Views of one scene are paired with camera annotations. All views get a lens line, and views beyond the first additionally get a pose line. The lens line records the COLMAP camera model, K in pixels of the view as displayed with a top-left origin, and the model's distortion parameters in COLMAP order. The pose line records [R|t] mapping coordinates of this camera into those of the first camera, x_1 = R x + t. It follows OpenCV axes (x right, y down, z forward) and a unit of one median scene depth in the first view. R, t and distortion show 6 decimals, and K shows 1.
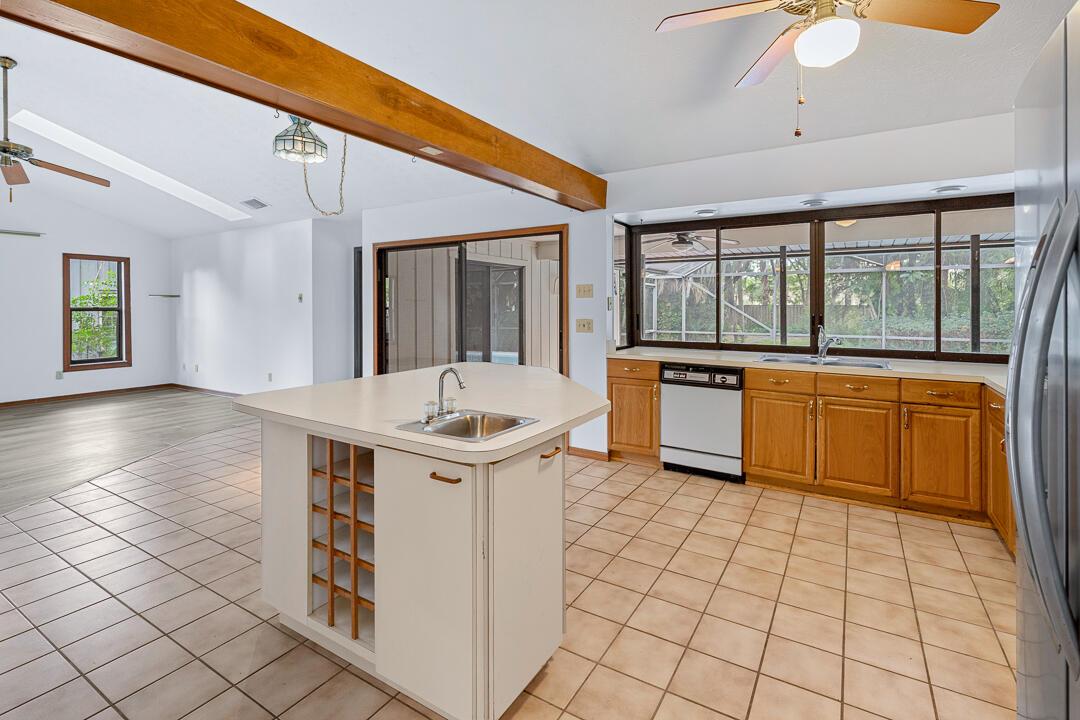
lens RADIAL K [[512.6, 0, 532.7], [0, 512.6, 306.6], [0, 0, 1]] dist [0.001282, 0.000774]
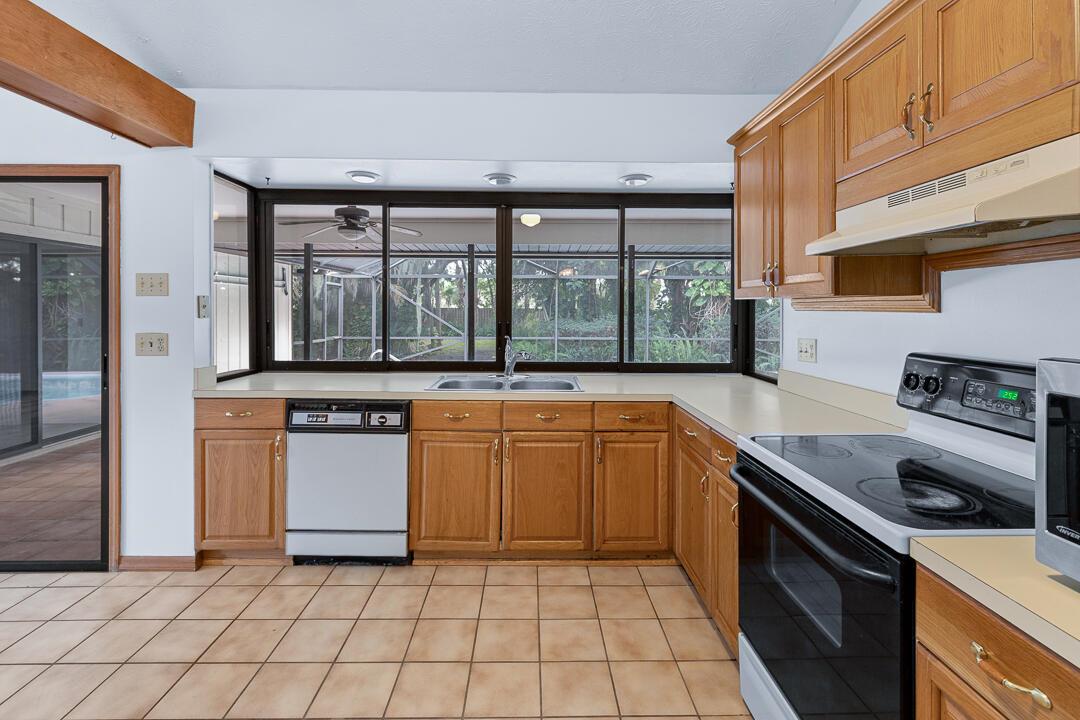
lens RADIAL K [[512.6, 0, 551.2], [0, 512.6, 301.7], [0, 0, 1]] dist [0.001282, 0.000774]
pose [[0.826417, 0.011705, 0.562937, 0.162245], [-0.003325, 0.999868, -0.015909, -0.003892], [-0.563049, 0.011276, 0.826346, 0.292019]]
